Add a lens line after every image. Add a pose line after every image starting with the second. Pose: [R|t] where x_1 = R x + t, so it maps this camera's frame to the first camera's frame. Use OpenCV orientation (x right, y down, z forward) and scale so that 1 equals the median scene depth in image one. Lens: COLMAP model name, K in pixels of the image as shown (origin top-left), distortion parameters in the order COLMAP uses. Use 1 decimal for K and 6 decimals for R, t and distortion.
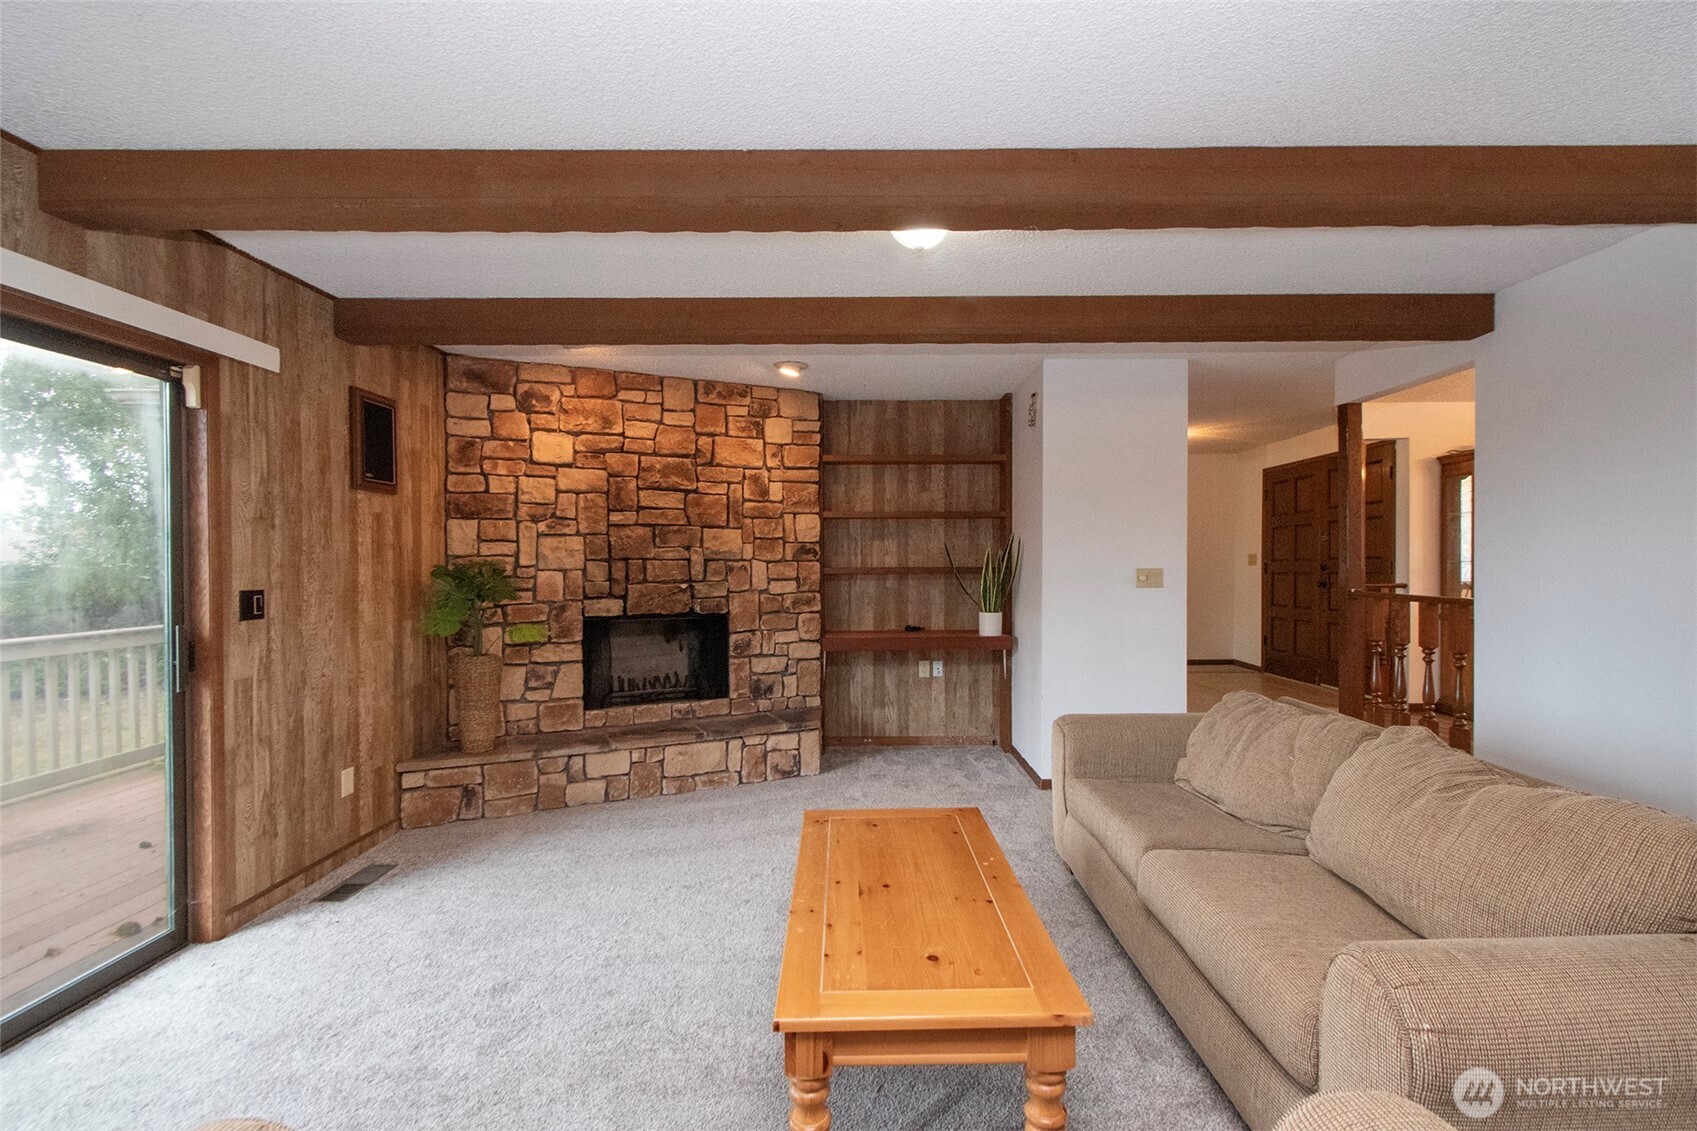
lens RADIAL K [[763.7, 0, 848.4], [0, 763.7, 572.9], [0, 0, 1]] dist [0.012467, 0.000182]
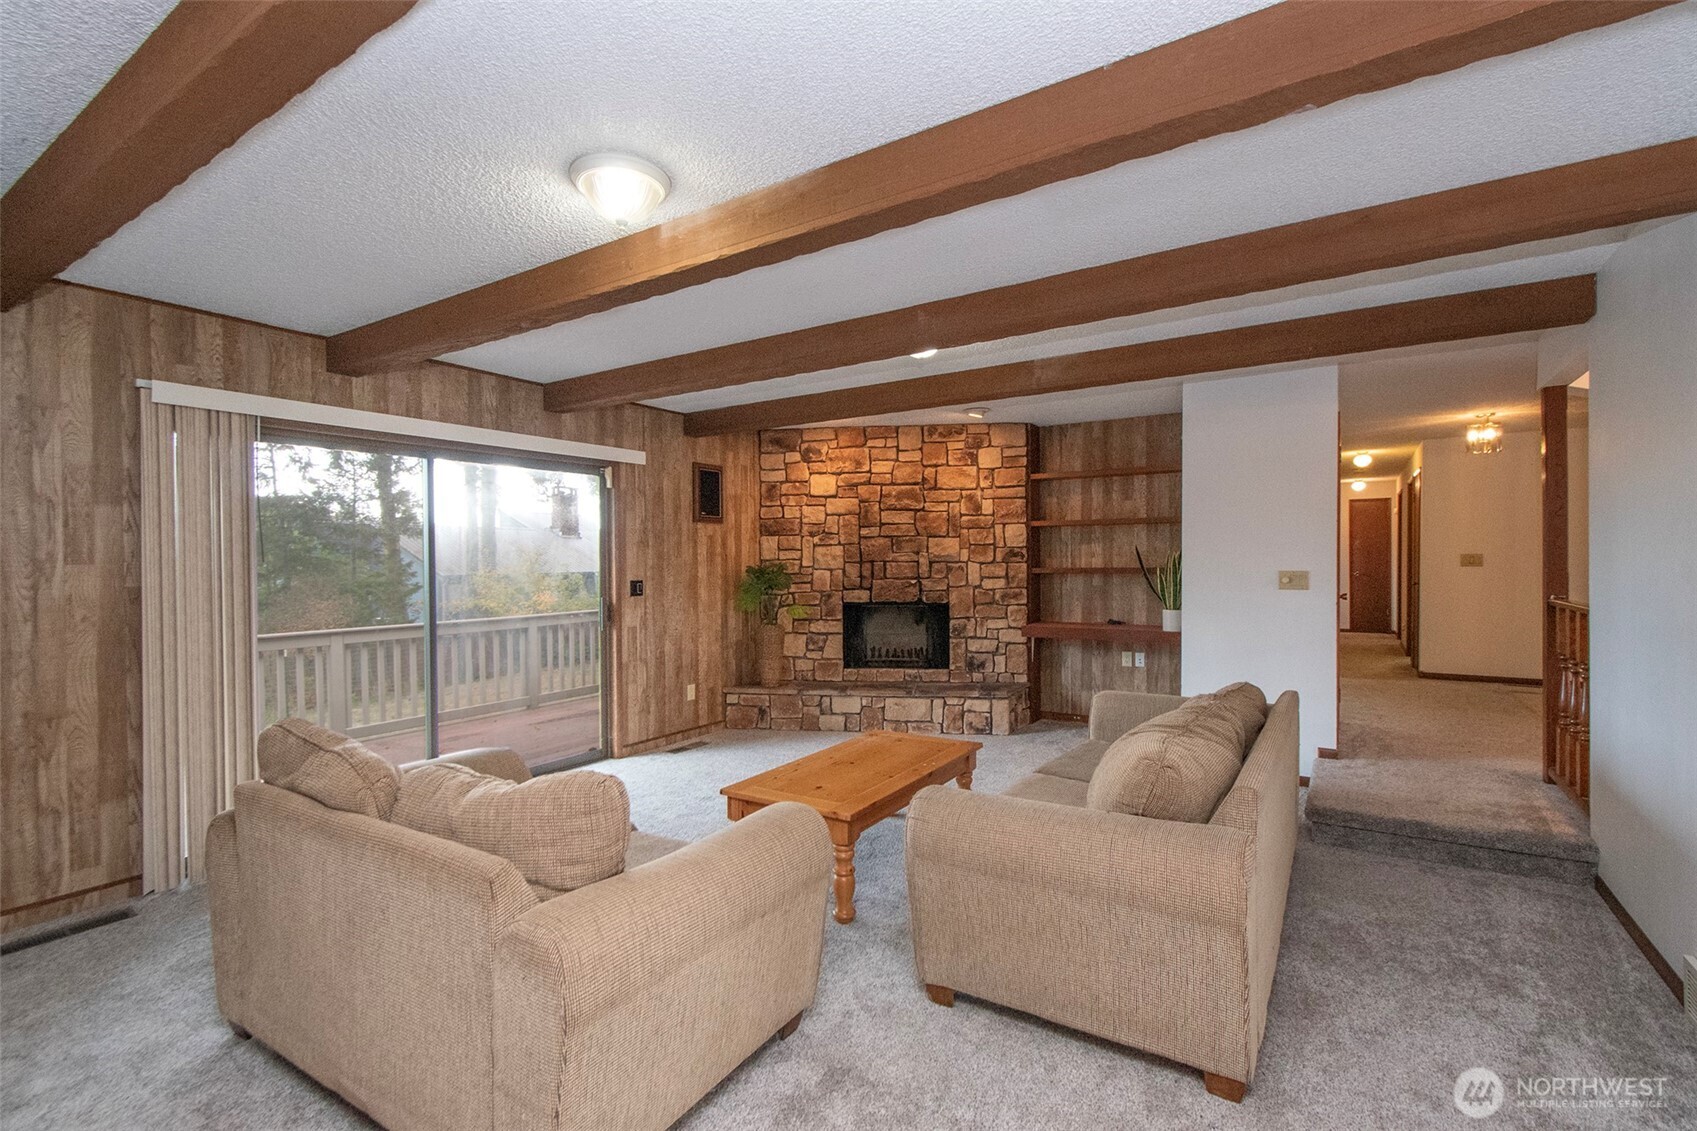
lens RADIAL K [[763.7, 0, 848.4], [0, 763.7, 572.9], [0, 0, 1]] dist [0.012467, 0.000182]
pose [[0.839861, 0.008102, -0.542741, 0.429646], [-0.004483, 0.999958, 0.007991, -0.008463], [0.542783, -0.004278, 0.839862, -0.185867]]
